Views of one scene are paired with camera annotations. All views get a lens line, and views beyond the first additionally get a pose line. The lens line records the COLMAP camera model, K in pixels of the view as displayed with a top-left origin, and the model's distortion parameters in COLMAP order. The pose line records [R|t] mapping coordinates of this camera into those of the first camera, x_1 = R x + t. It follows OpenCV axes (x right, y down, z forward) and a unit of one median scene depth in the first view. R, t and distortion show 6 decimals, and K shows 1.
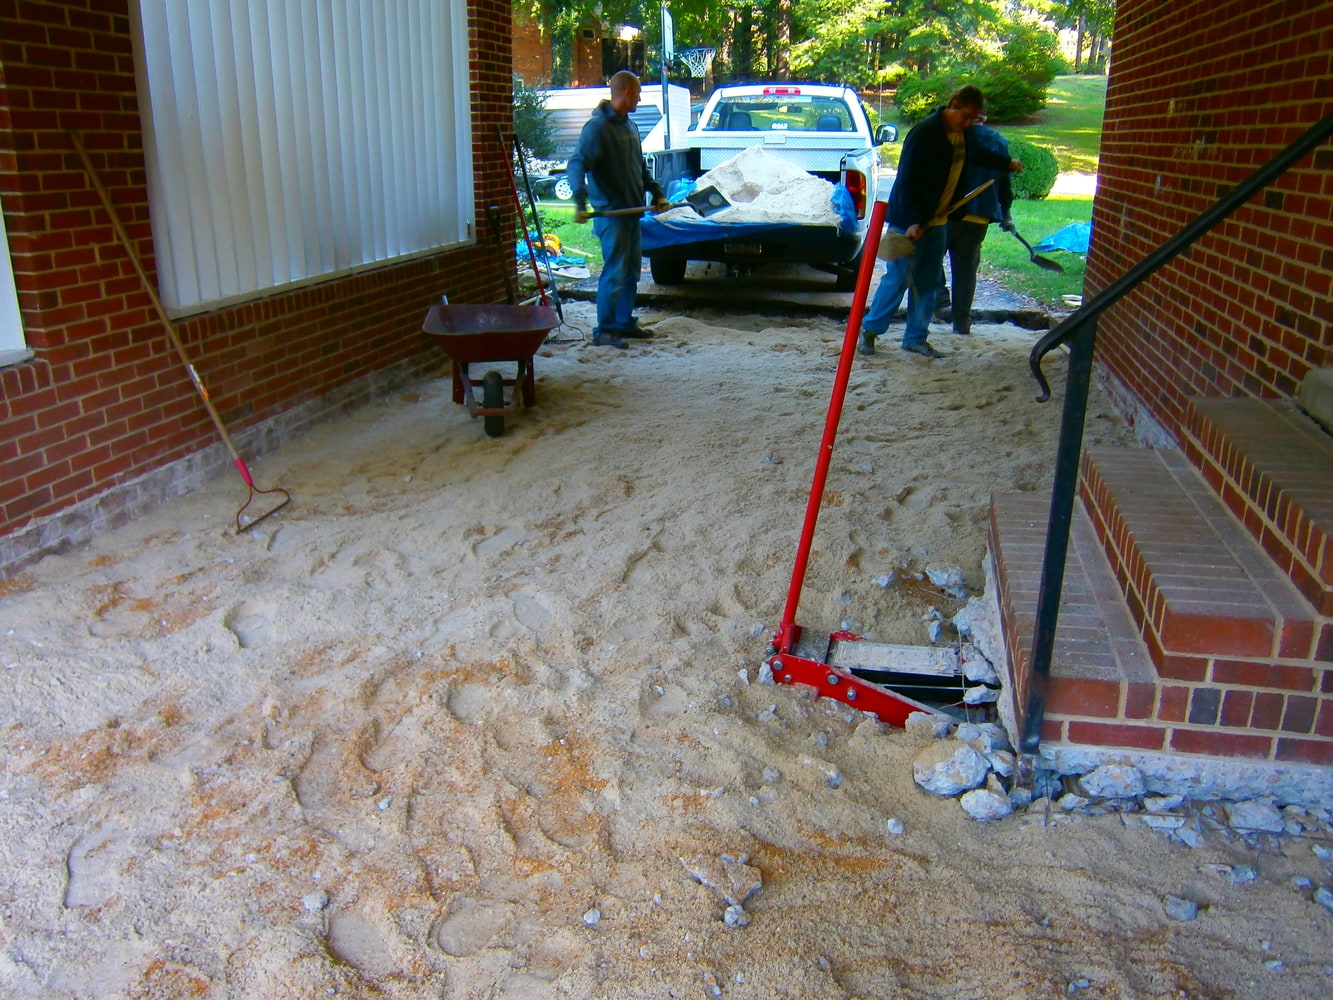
lens RADIAL K [[1128.2, 0, 662.7], [0, 1128.2, 504.8], [0, 0, 1]] dist [-0.082063, 0.103951]
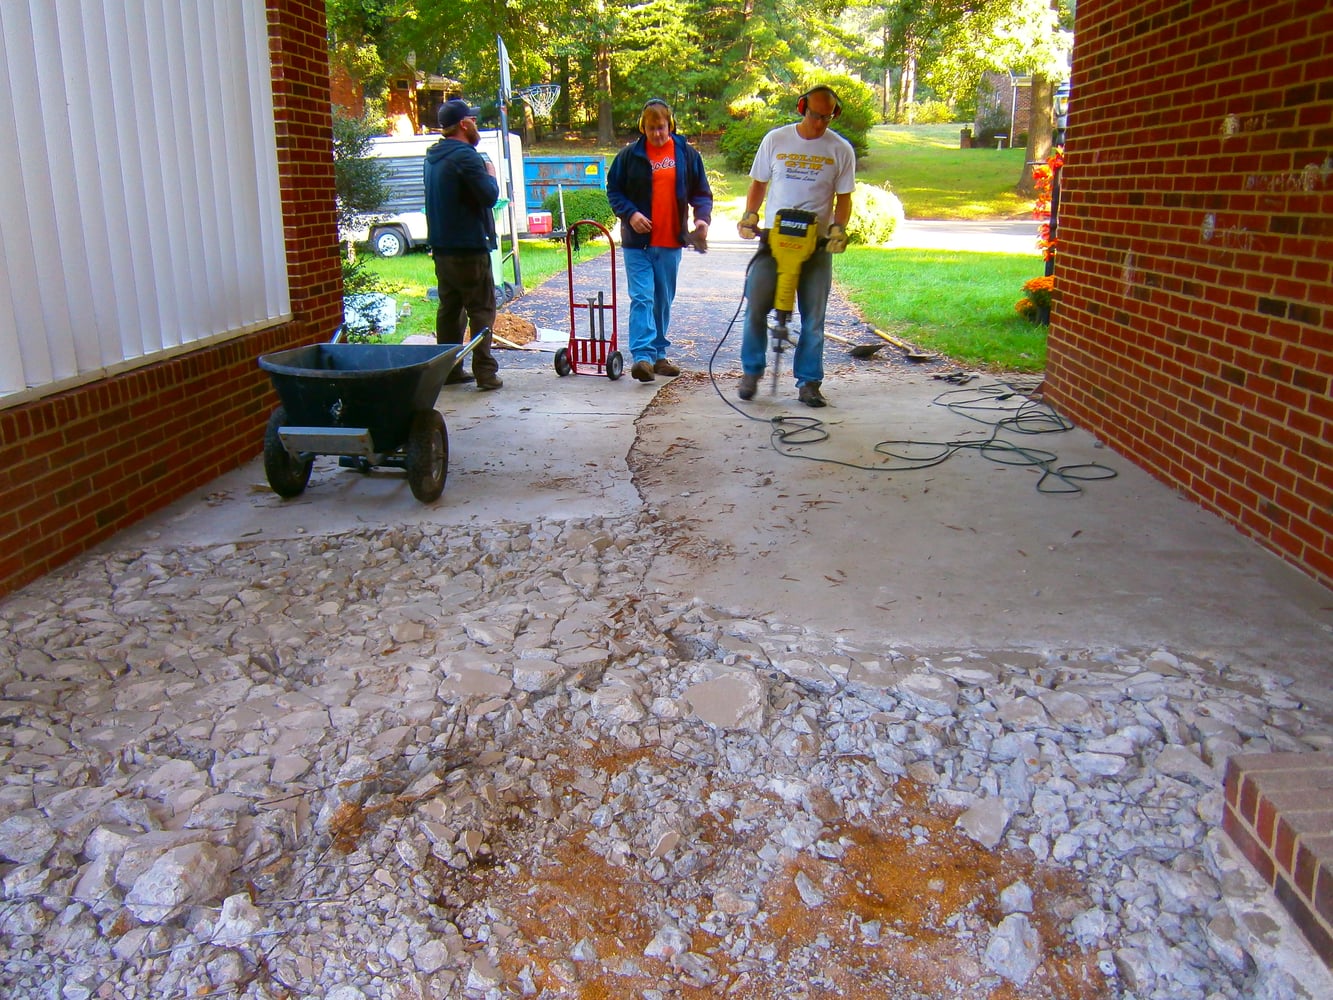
lens RADIAL K [[1128.2, 0, 671.8], [0, 1128.2, 493.5], [0, 0, 1]] dist [-0.082063, 0.103951]
pose [[0.986252, -0.052673, 0.156631, -0.038964], [0.060924, 0.996971, -0.048350, -0.066455], [-0.153610, 0.057228, 0.986473, 0.230687]]
